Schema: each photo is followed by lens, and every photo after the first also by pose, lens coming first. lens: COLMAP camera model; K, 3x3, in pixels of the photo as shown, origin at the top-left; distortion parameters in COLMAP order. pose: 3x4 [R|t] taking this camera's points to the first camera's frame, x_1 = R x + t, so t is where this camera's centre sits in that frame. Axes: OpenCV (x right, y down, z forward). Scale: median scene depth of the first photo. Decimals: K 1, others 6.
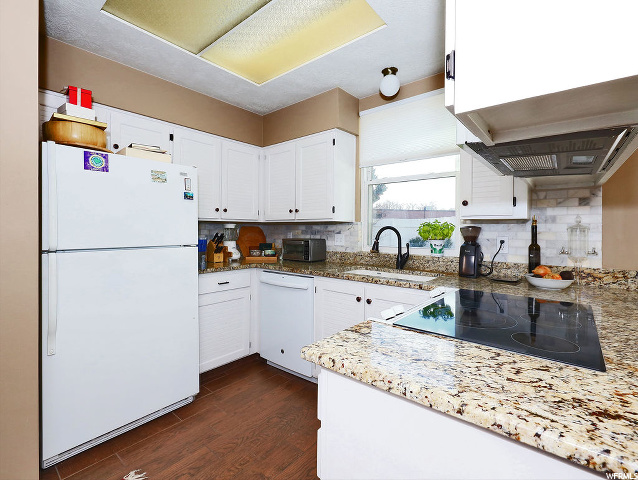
lens RADIAL K [[302.1, 0, 313.8], [0, 302.1, 233.5], [0, 0, 1]] dist [0.000988, 0.000712]
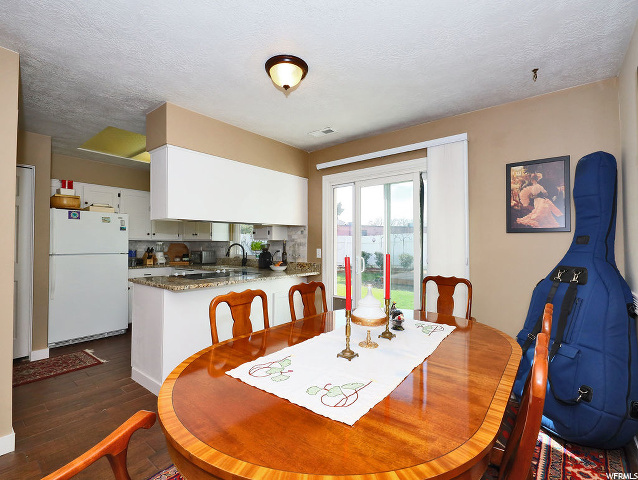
lens RADIAL K [[302.1, 0, 324.5], [0, 302.1, 241.7], [0, 0, 1]] dist [0.000988, 0.000712]
pose [[0.998590, -0.001325, 0.053073, 0.695849], [0.002632, 0.999695, -0.024570, 0.012334], [-0.053024, 0.024675, 0.998288, -0.914195]]
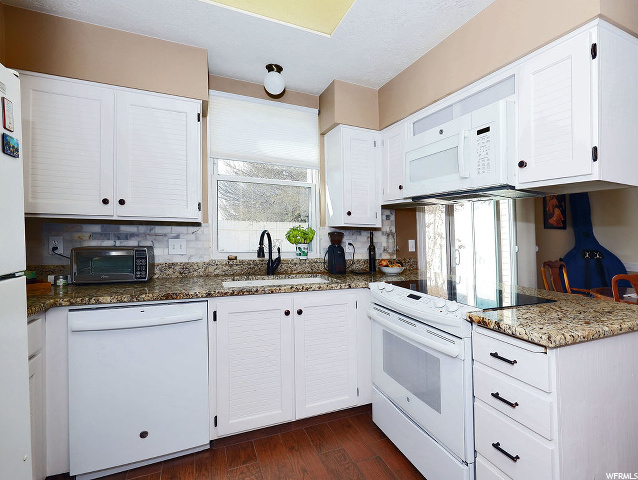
lens RADIAL K [[302.1, 0, 339.6], [0, 302.1, 227.1], [0, 0, 1]] dist [0.000988, 0.000712]
pose [[0.441522, 0.019968, 0.897028, -0.492698], [-0.004410, 0.999789, -0.020085, -0.016458], [-0.897240, 0.004913, 0.441517, 0.383792]]
